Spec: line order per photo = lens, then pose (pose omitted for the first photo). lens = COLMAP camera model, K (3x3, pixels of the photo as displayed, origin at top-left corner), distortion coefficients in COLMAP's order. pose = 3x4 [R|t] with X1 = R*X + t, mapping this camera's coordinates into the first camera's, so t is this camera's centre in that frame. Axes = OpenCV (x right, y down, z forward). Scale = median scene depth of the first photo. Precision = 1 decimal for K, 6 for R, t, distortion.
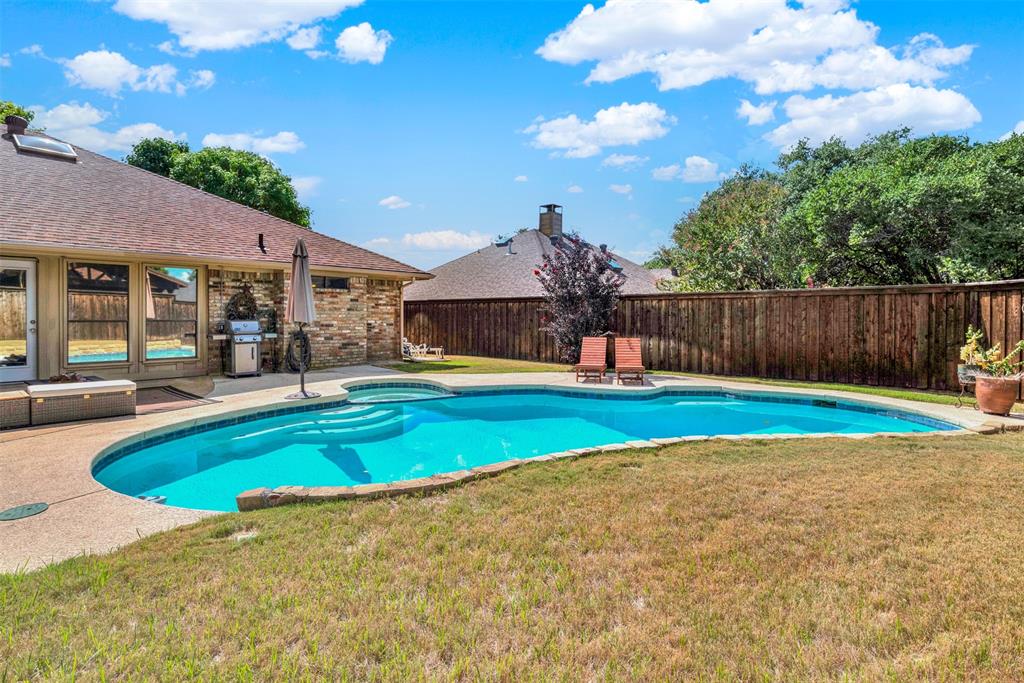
lens RADIAL K [[534.7, 0, 495.2], [0, 534.7, 335.5], [0, 0, 1]] dist [-0.002054, -0.000392]
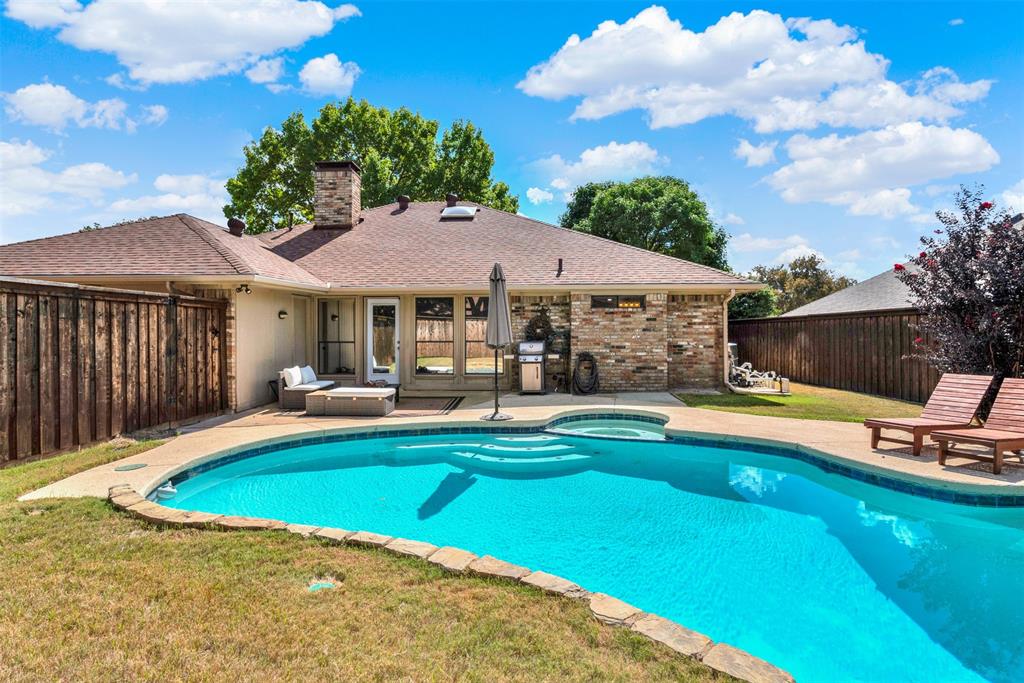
lens RADIAL K [[534.7, 0, 495.2], [0, 534.7, 335.5], [0, 0, 1]] dist [-0.002054, -0.000392]
pose [[0.633206, -0.003630, -0.773975, 0.278394], [-0.023402, 0.999442, -0.023833, -0.011647], [0.773630, 0.033204, 0.632768, 0.233303]]
